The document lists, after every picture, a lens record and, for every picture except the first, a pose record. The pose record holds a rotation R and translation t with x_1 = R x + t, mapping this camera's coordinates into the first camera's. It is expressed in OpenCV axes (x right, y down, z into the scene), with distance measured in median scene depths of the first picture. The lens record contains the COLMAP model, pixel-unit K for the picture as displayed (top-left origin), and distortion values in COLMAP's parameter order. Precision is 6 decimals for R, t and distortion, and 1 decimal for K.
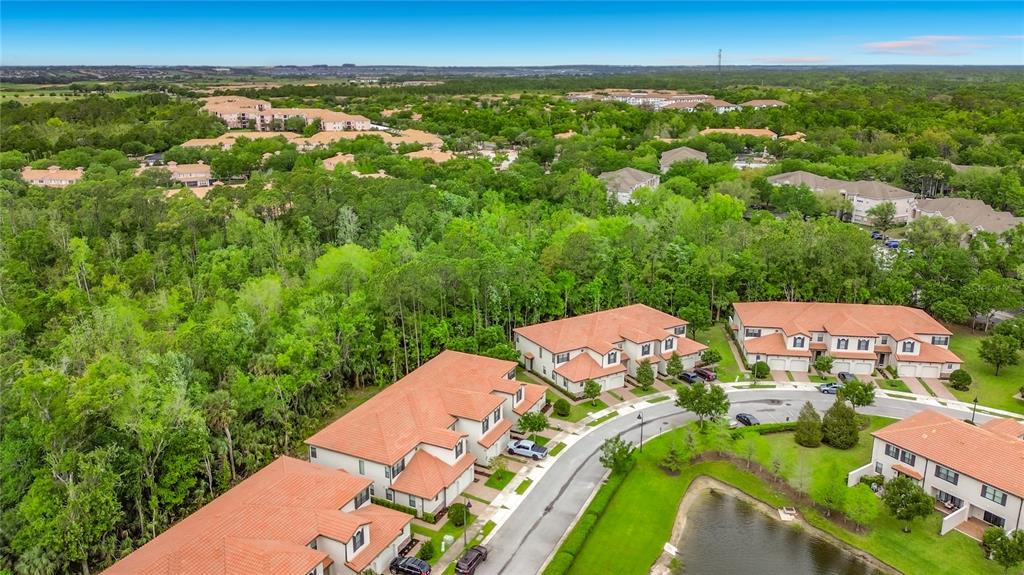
lens RADIAL K [[743.3, 0, 512.0], [0, 743.3, 287.5], [0, 0, 1]] dist [0.065315, -0.080687]
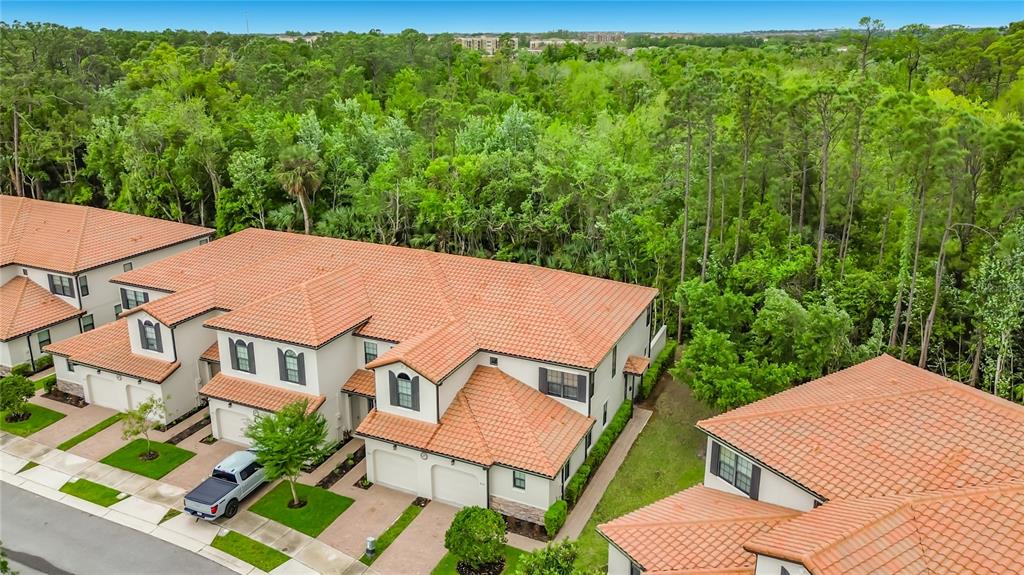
lens RADIAL K [[745.6, 0, 512.0], [0, 745.6, 287.5], [0, 0, 1]] dist [0.056041, -0.074125]
pose [[0.013332, 0.314797, -0.949065, 0.268805], [-0.282206, 0.911748, 0.298455, -0.012147], [0.959261, 0.263853, 0.100993, 0.840703]]
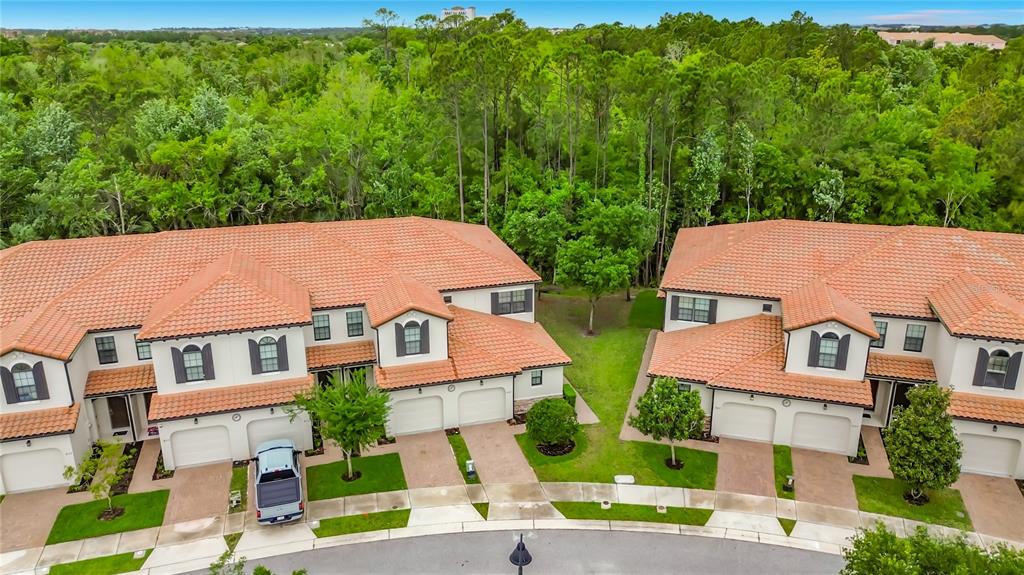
lens RADIAL K [[743.2, 0, 511.7], [0, 743.2, 274.3], [0, 0, 1]] dist [0.053640, -0.069547]
pose [[0.669185, 0.225159, -0.708163, 0.241445], [-0.207760, 0.971675, 0.112617, 0.054484], [0.713461, 0.071766, 0.697010, 0.658196]]
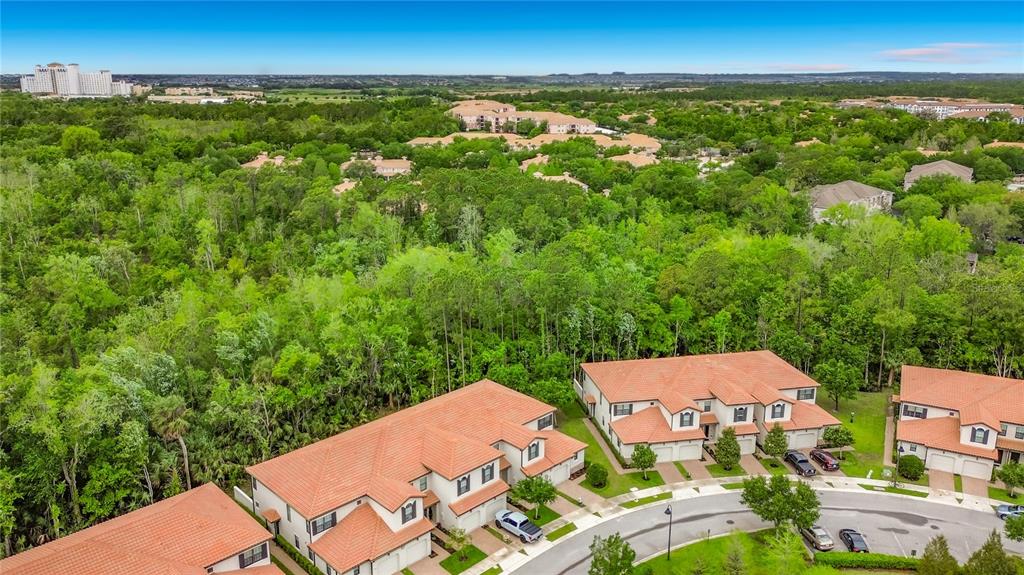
lens RADIAL K [[745.6, 0, 512.0], [0, 745.6, 287.5], [0, 0, 1]] dist [0.056041, -0.074125]
pose [[0.940331, 0.093226, -0.327240, 0.193191], [-0.096787, 0.995290, 0.005425, -0.024418], [0.326204, 0.026572, 0.944926, 0.204633]]
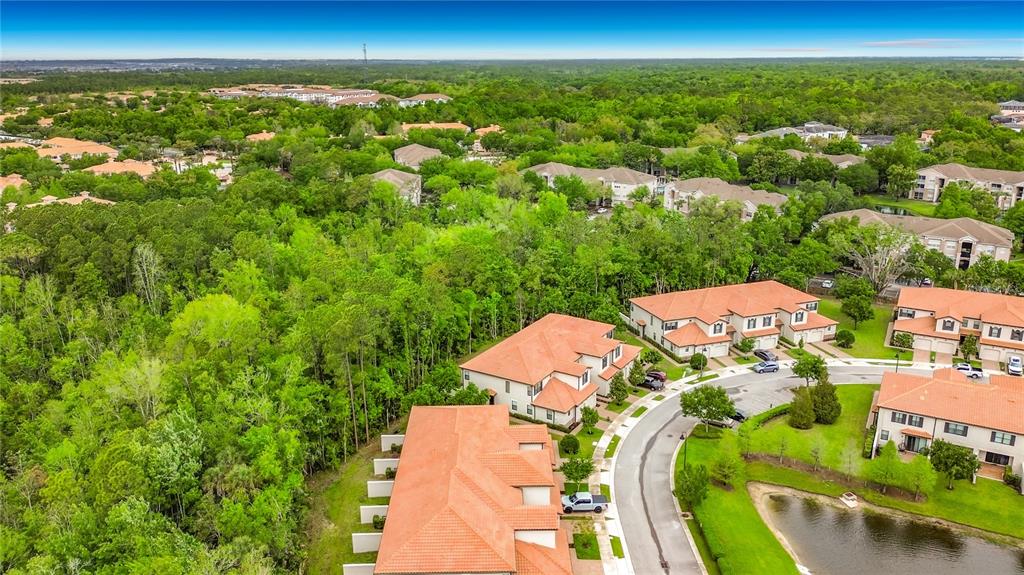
lens RADIAL K [[745.6, 0, 512.0], [0, 745.6, 287.5], [0, 0, 1]] dist [0.056041, -0.074125]
pose [[0.887932, -0.135849, 0.439455, -0.319850], [0.132875, 0.990416, 0.037689, -0.060310], [-0.440364, 0.024927, 0.897473, 0.192197]]
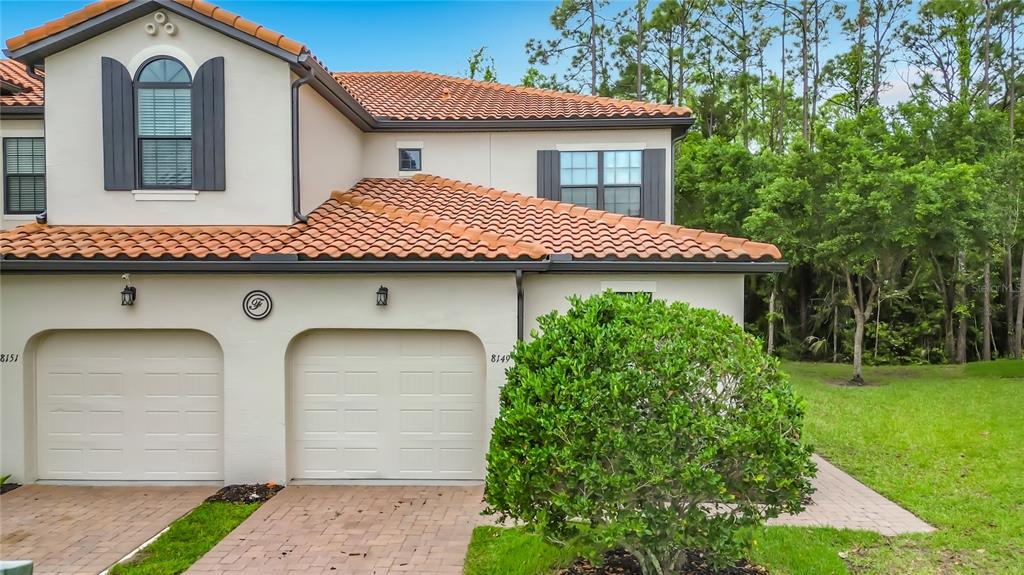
lens RADIAL K [[713.8, 0, 509.5], [0, 713.8, 289.2], [0, 0, 1]] dist [0.111503, -0.129127]
pose [[0.402451, 0.009012, -0.915397, 0.098075], [-0.254076, 0.961766, -0.102235, 0.137874], [0.879476, 0.273725, 0.389354, 0.847730]]
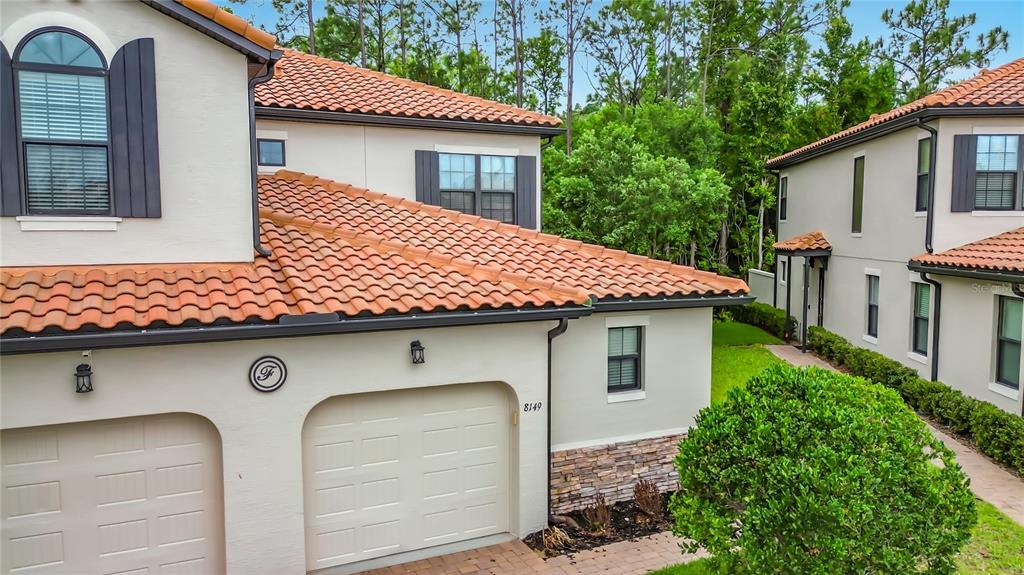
lens RADIAL K [[745.6, 0, 512.0], [0, 745.6, 287.5], [0, 0, 1]] dist [0.056041, -0.074125]
pose [[0.793423, 0.044585, -0.607035, 0.073661], [-0.168890, 0.974279, -0.149190, 0.137318], [0.584770, 0.220893, 0.780545, 0.817384]]
